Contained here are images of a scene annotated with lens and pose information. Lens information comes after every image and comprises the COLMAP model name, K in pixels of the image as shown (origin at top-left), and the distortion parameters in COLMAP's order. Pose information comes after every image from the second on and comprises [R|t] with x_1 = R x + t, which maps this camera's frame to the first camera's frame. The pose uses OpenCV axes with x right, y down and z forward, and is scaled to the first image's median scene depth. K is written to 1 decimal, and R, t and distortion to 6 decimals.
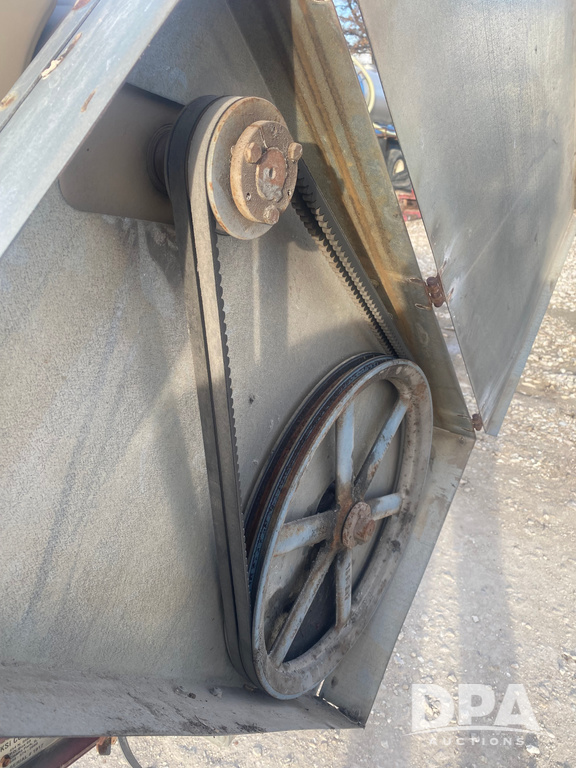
lens RADIAL K [[602.0, 0, 288.0], [0, 602.0, 384.0], [0, 0, 1]] dist [0.007279, 0.002015]
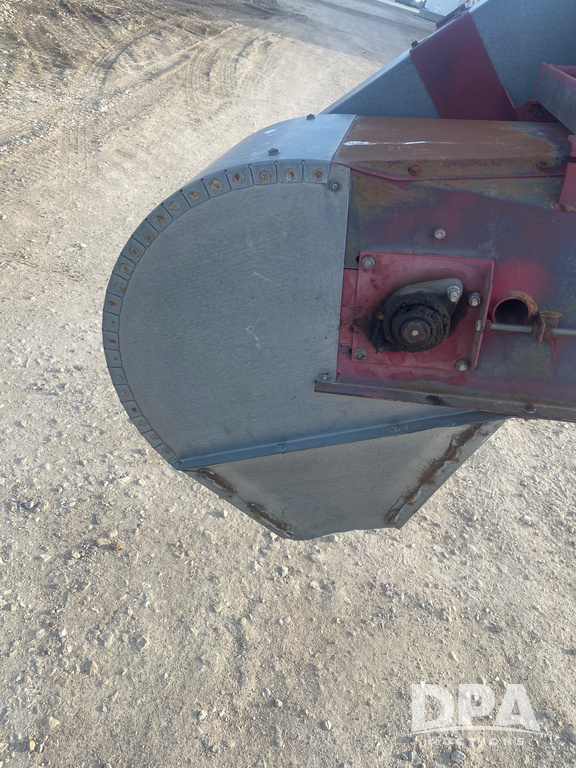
lens RADIAL K [[602.0, 0, 288.0], [0, 602.0, 384.0], [0, 0, 1]] dist [0.007279, 0.002015]
pose [[-0.396515, -0.623412, 0.673894, -1.359694], [0.162645, 0.674750, 0.719902, -0.803720], [-0.903506, 0.395058, -0.166153, 2.384083]]
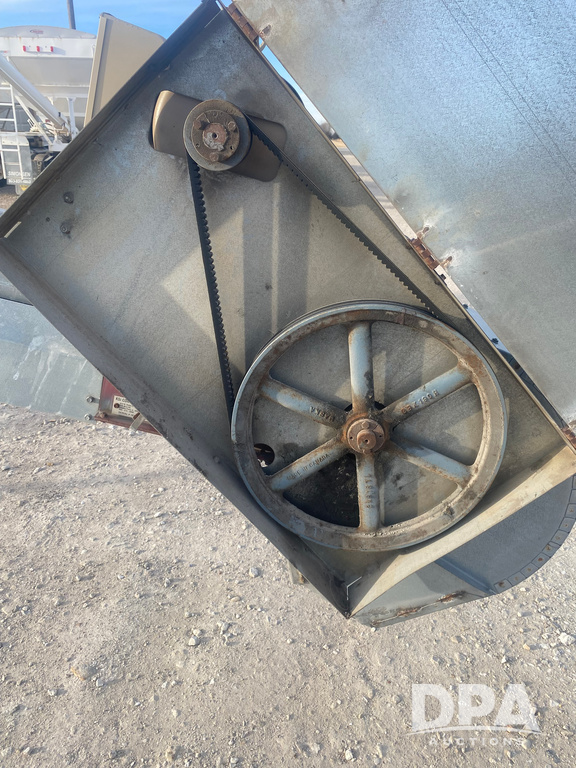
lens RADIAL K [[602.0, 0, 288.0], [0, 602.0, 384.0], [0, 0, 1]] dist [0.007279, 0.002015]
pose [[0.539722, 0.300071, -0.786548, 1.401677], [-0.366163, 0.924985, 0.101628, 0.089967], [0.758040, 0.233154, 0.609110, 0.106757]]
